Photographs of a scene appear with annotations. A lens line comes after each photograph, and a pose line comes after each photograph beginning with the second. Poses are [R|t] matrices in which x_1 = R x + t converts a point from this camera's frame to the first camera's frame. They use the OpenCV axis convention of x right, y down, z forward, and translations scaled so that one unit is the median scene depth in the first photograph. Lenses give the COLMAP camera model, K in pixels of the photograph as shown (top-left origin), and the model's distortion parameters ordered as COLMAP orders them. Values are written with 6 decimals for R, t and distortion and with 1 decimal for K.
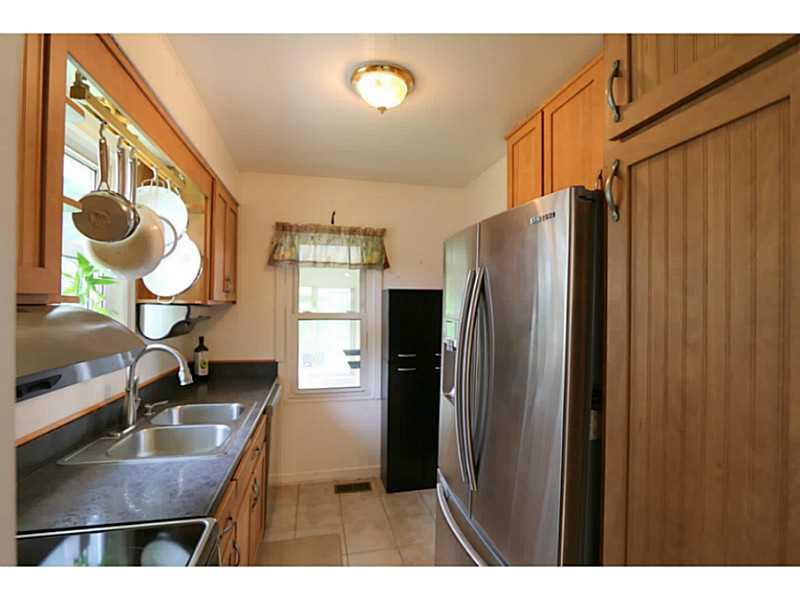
lens RADIAL K [[381.2, 0, 400.0], [0, 381.2, 300.0], [0, 0, 1]] dist [-0.001399, -0.000516]
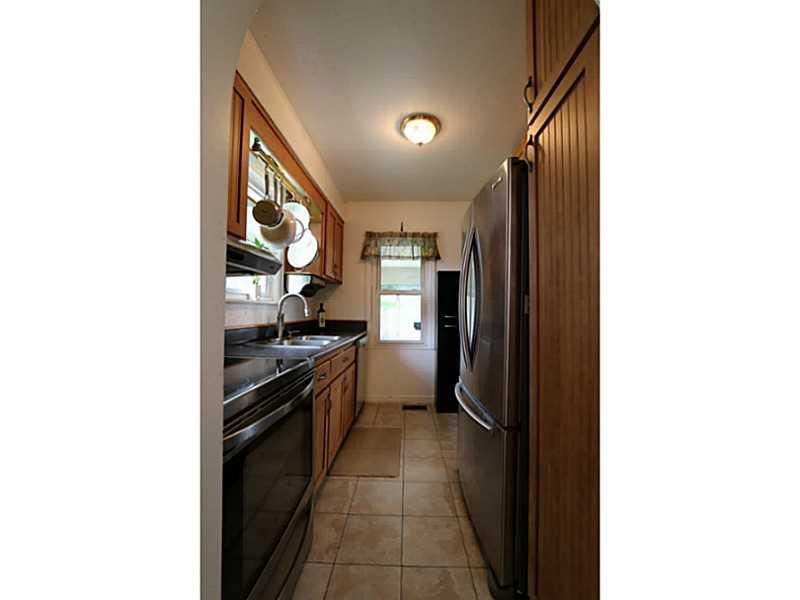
lens RADIAL K [[284.2, 0, 402.8], [0, 284.2, 296.8], [0, 0, 1]] dist [0.000379, -0.000031]
pose [[0.972075, -0.011765, -0.234376, 0.100341], [0.001793, 0.999086, -0.042713, 0.123244], [0.234665, 0.041100, 0.971207, -0.095770]]
